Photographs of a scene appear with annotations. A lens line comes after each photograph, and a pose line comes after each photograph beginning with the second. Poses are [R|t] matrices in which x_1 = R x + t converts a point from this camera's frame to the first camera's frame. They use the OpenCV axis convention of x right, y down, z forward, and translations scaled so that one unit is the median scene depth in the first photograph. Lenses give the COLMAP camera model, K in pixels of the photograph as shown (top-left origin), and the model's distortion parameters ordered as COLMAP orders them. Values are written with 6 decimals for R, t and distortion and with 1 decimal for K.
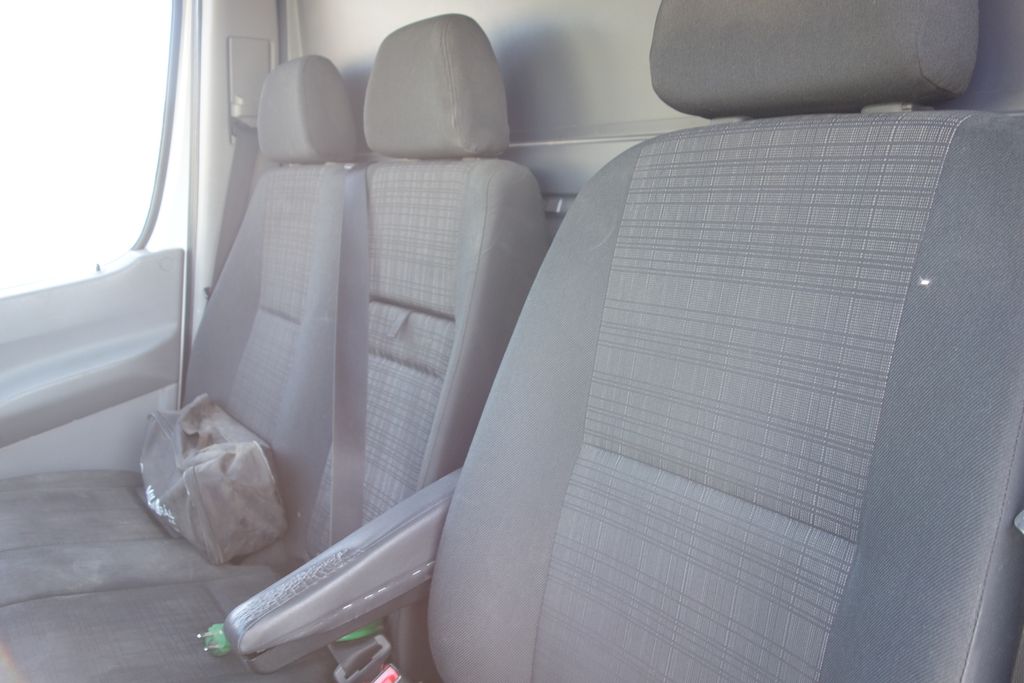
lens RADIAL K [[810.0, 0, 515.6], [0, 810.0, 338.5], [0, 0, 1]] dist [0.008976, -0.007426]
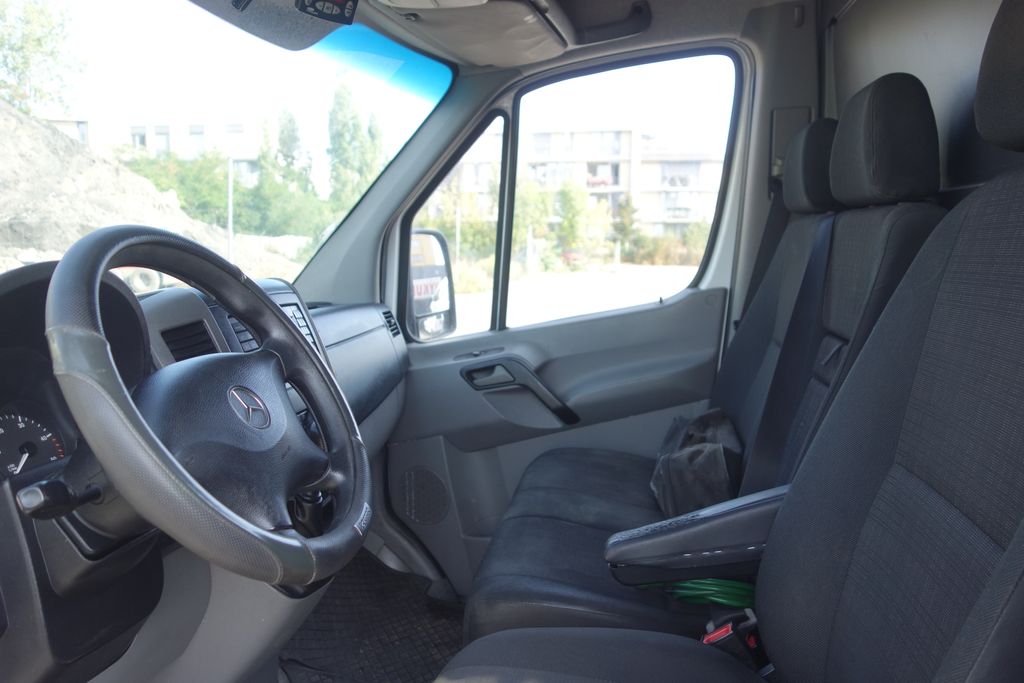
lens RADIAL K [[810.0, 0, 514.0], [0, 810.0, 340.3], [0, 0, 1]] dist [0.008976, -0.007426]
pose [[0.706011, 0.071260, -0.704607, 0.278381], [-0.114000, 0.993385, -0.013761, 0.023692], [0.698965, 0.090041, 0.709465, -0.079098]]
